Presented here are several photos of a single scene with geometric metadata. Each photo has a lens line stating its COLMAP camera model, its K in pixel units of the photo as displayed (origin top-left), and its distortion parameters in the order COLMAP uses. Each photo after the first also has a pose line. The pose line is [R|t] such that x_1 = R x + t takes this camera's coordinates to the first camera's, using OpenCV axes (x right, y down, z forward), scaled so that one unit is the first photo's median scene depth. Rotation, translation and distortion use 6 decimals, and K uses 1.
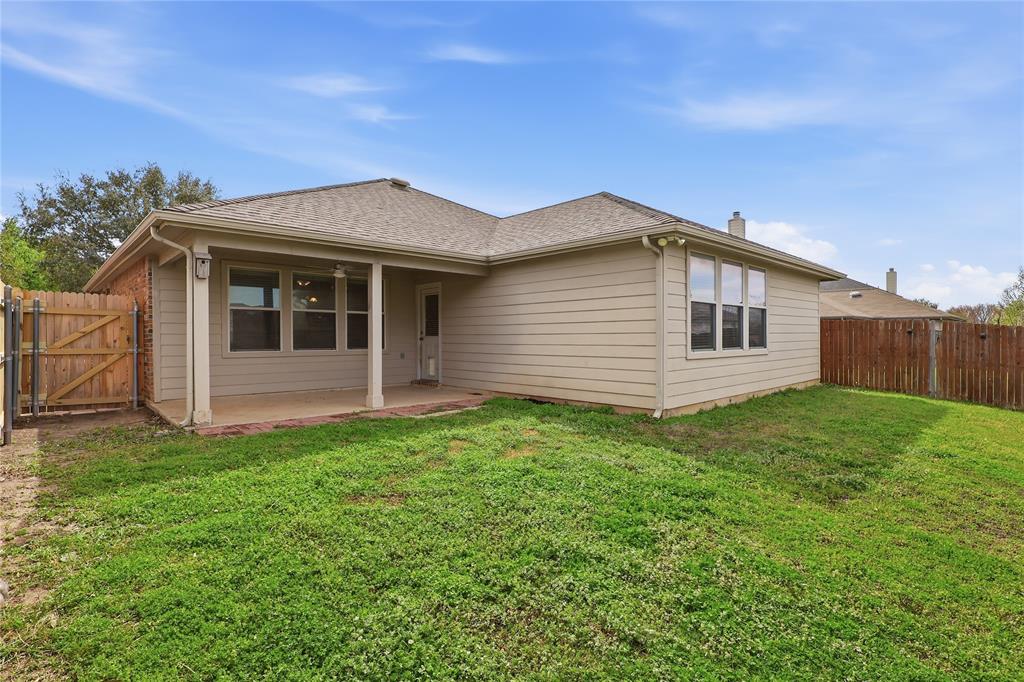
lens RADIAL K [[496.0, 0, 508.7], [0, 496.0, 335.0], [0, 0, 1]] dist [0.000236, 0.000116]
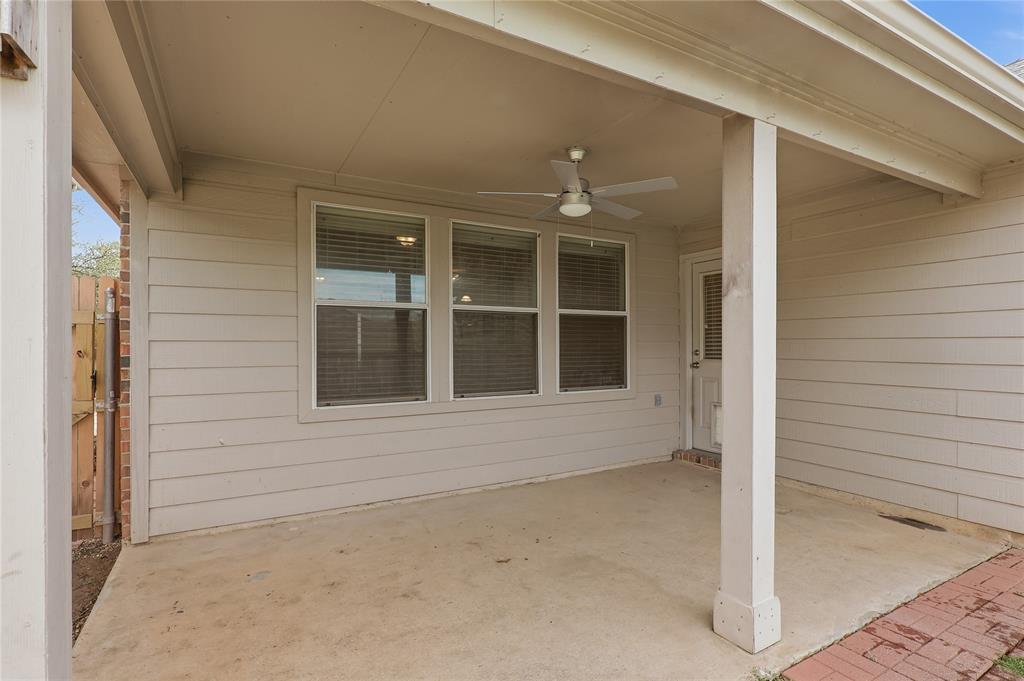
lens RADIAL K [[496.0, 0, 508.7], [0, 496.0, 334.5], [0, 0, 1]] dist [0.000236, 0.000116]
pose [[0.969131, -0.006813, -0.246453, -0.273185], [0.003816, 0.999913, -0.012637, -0.019596], [0.246517, 0.011306, 0.969072, 0.573778]]
